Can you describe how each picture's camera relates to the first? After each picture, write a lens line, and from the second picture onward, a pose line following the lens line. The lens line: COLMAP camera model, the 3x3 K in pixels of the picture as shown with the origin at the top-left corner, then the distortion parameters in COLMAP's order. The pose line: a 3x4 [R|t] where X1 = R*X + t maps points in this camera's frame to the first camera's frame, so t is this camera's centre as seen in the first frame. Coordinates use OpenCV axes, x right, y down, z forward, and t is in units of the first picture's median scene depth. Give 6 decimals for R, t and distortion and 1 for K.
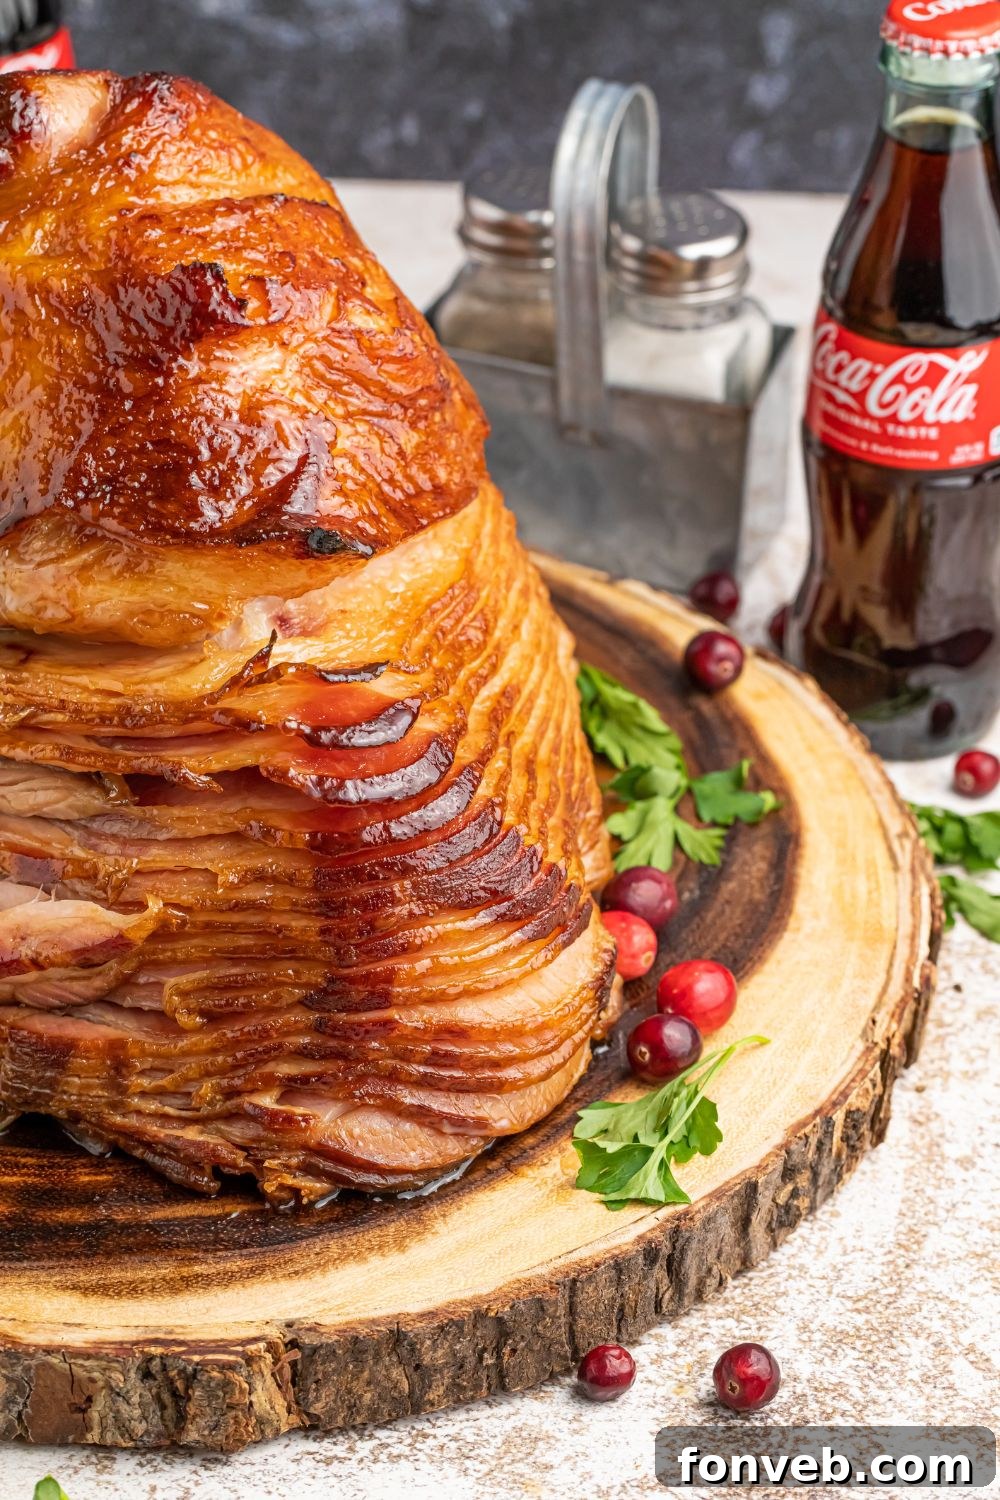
lens RADIAL K [[4777.2, 0, 525.8], [0, 4777.2, 743.8], [0, 0, 1]] dist [-0.110040, 1.652822]
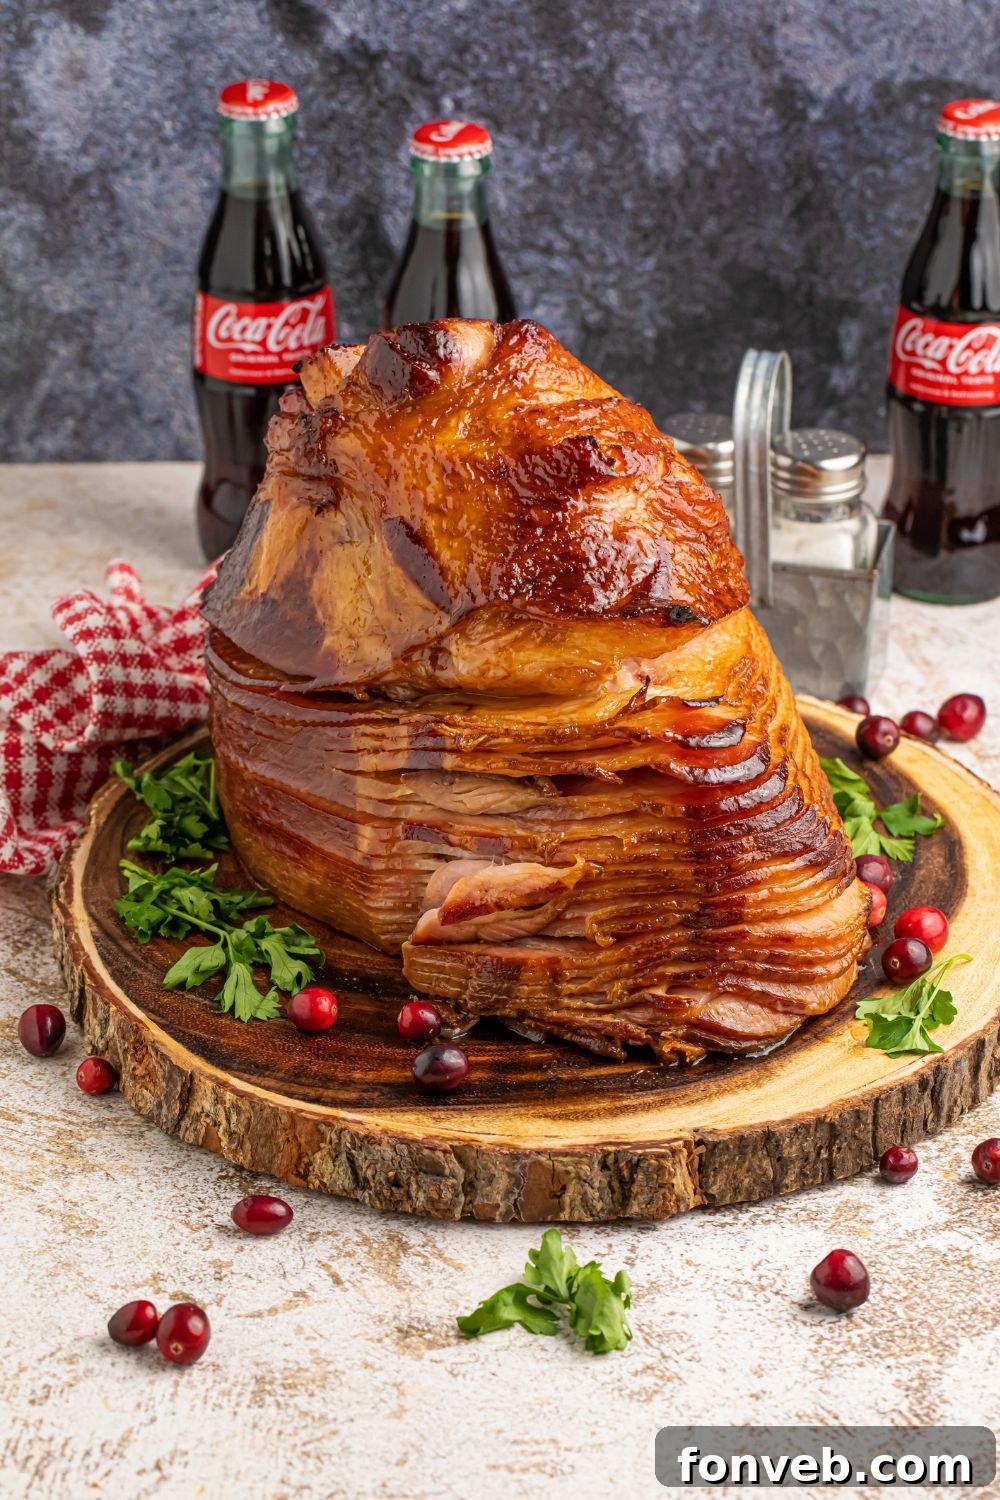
lens RADIAL K [[4630.6, 0, 540.9], [0, 4630.6, 750.9], [0, 0, 1]] dist [-0.131412, 0.482158]
pose [[0.995518, -0.038656, 0.086310, -0.210222], [0.047772, 0.993198, -0.106186, 0.150051], [-0.081619, 0.109833, 0.990593, -0.419418]]
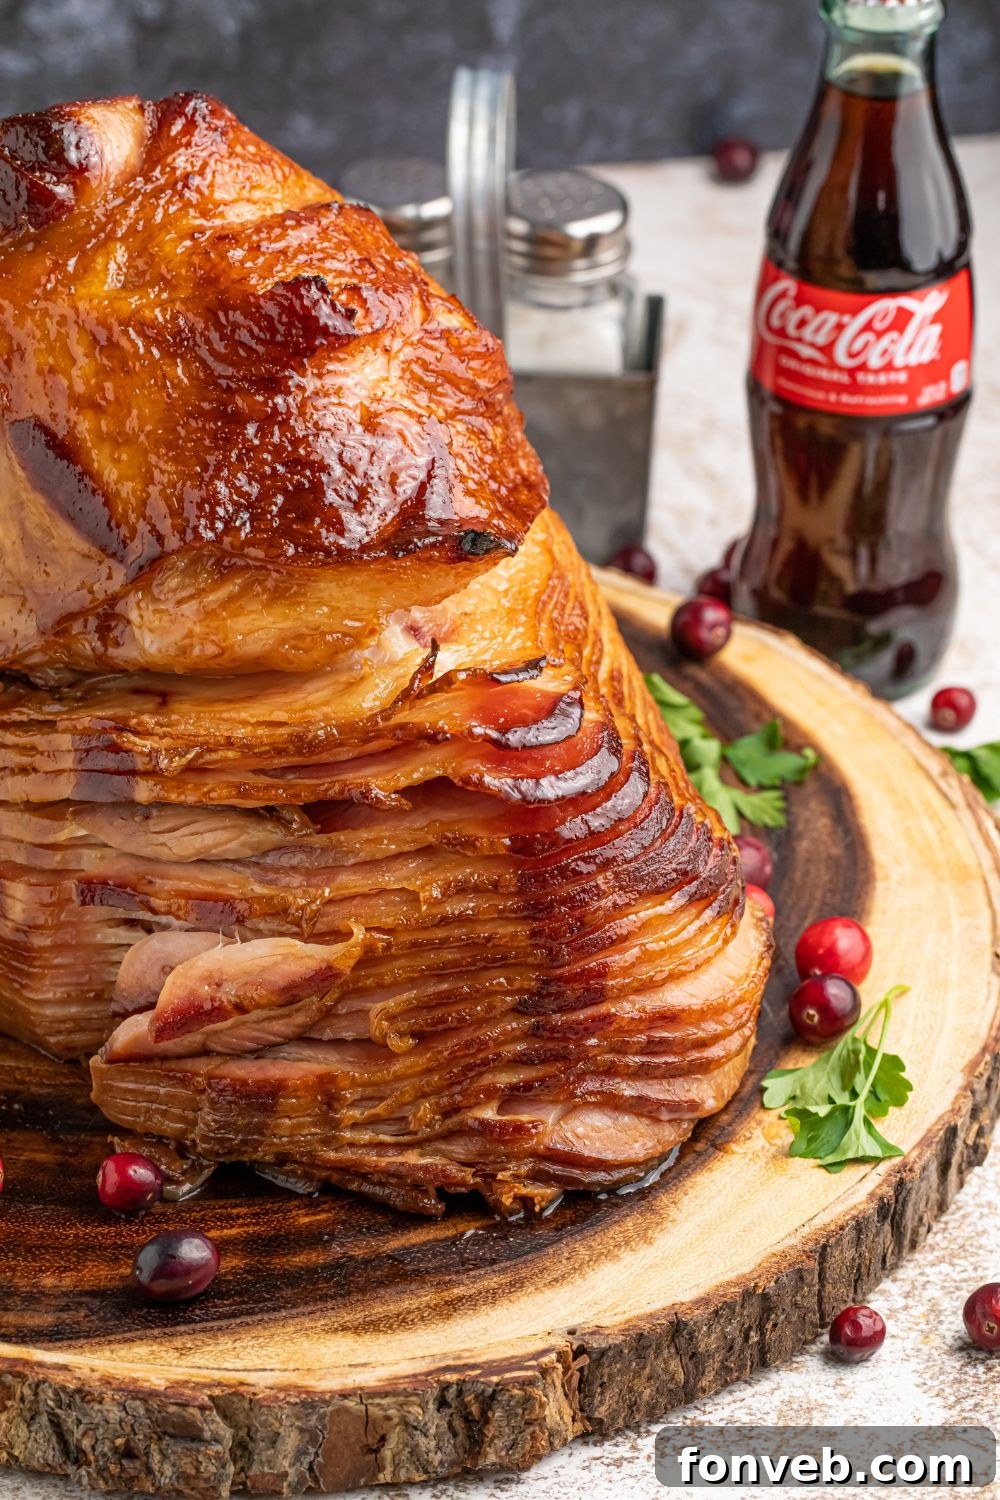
lens RADIAL K [[4777.2, 0, 525.8], [0, 4777.2, 743.8], [0, 0, 1]] dist [-0.110040, 1.652822]
pose [[0.970897, -0.126901, 0.203116, -0.236212], [0.127349, 0.991798, 0.010913, -0.010589], [-0.202834, 0.015271, 0.979094, 0.032199]]
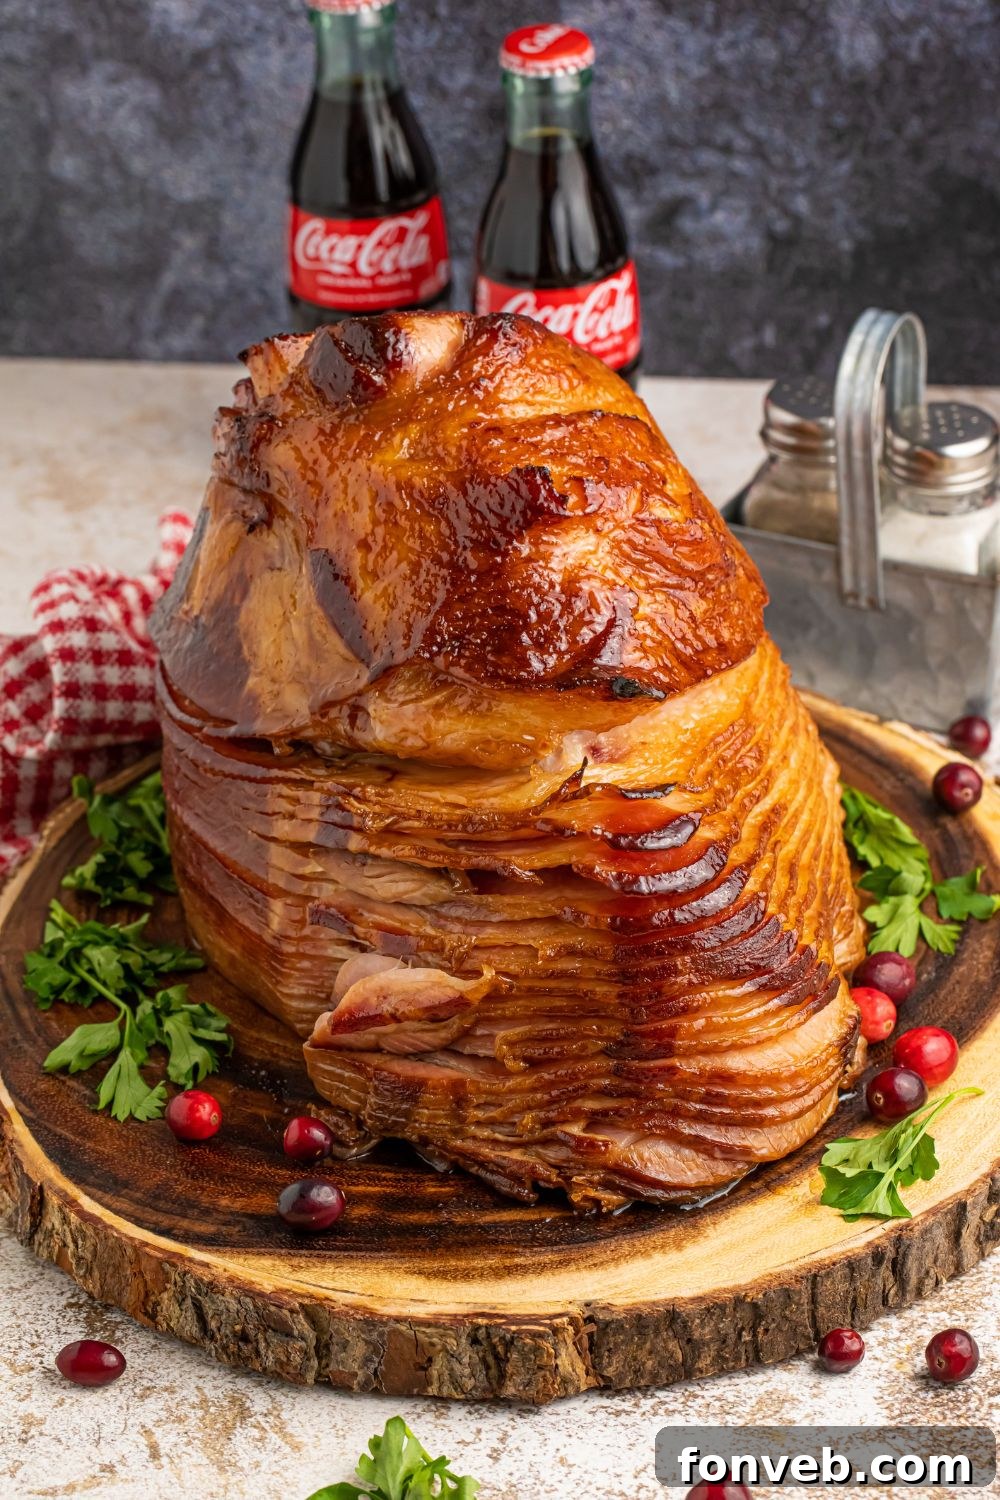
lens RADIAL K [[4703.9, 0, 534.1], [0, 4703.9, 752.2], [0, 0, 1]] dist [-0.141331, 2.336539]
pose [[0.996008, 0.010372, -0.088657, 0.043969], [-0.012793, 0.999559, -0.026783, 0.008397], [0.088340, 0.027811, 0.995702, -0.240786]]
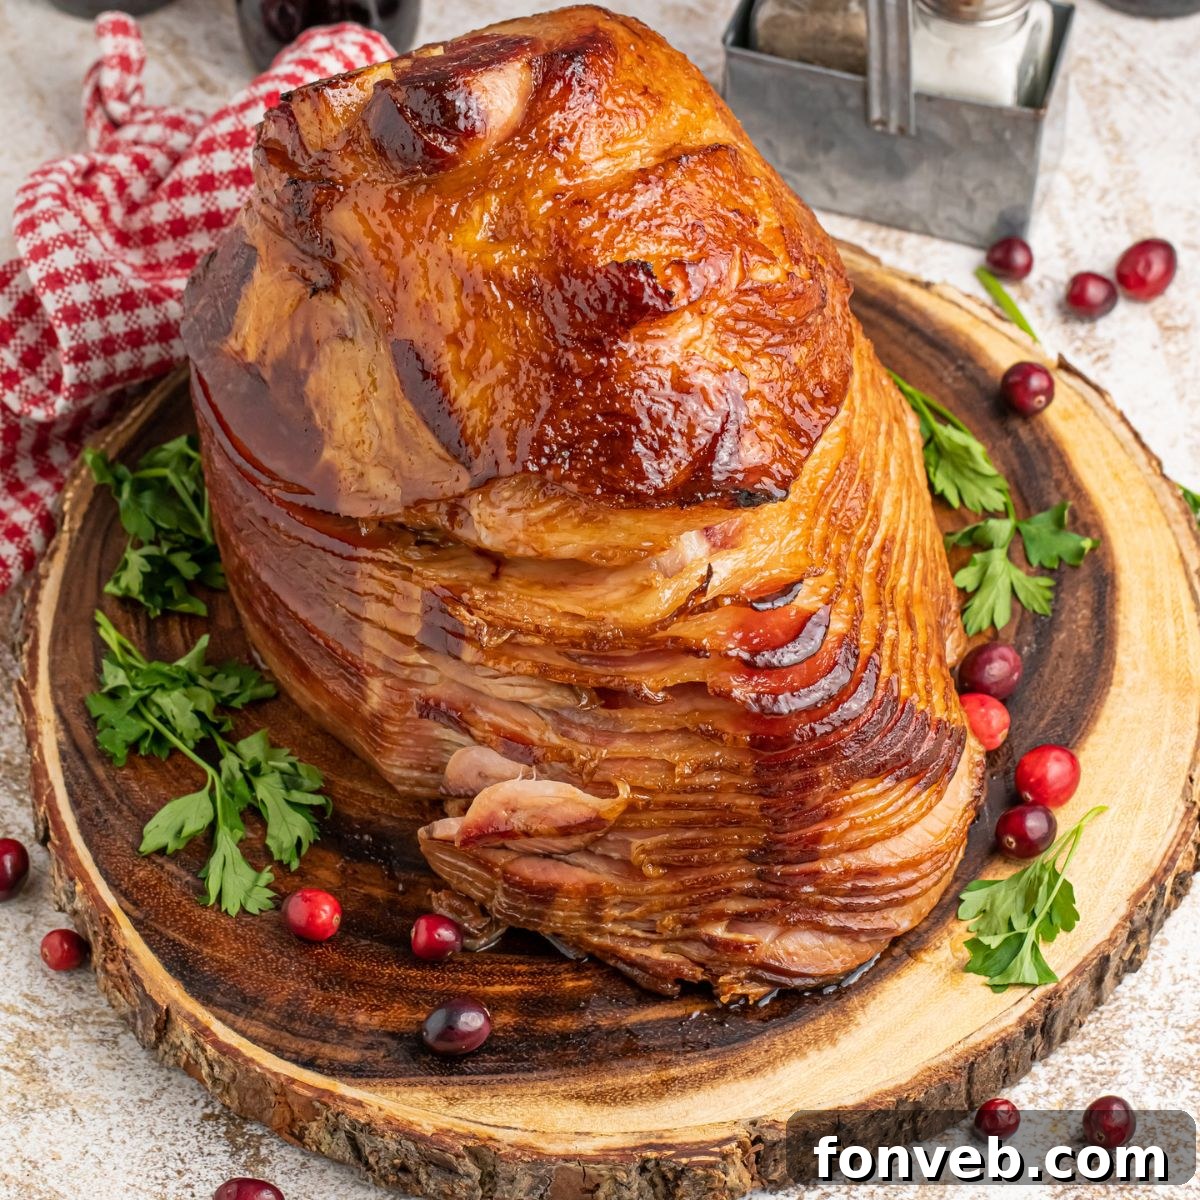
lens RADIAL K [[5488.1, 0, 600.0], [0, 5488.1, 600.0], [0, 0, 1]] dist [-0.314900, 4.789043]
pose [[0.998640, -0.049824, 0.015327, -0.102068], [0.043167, 0.955249, 0.292637, -0.422737], [-0.029221, -0.291577, 0.956101, -0.333255]]
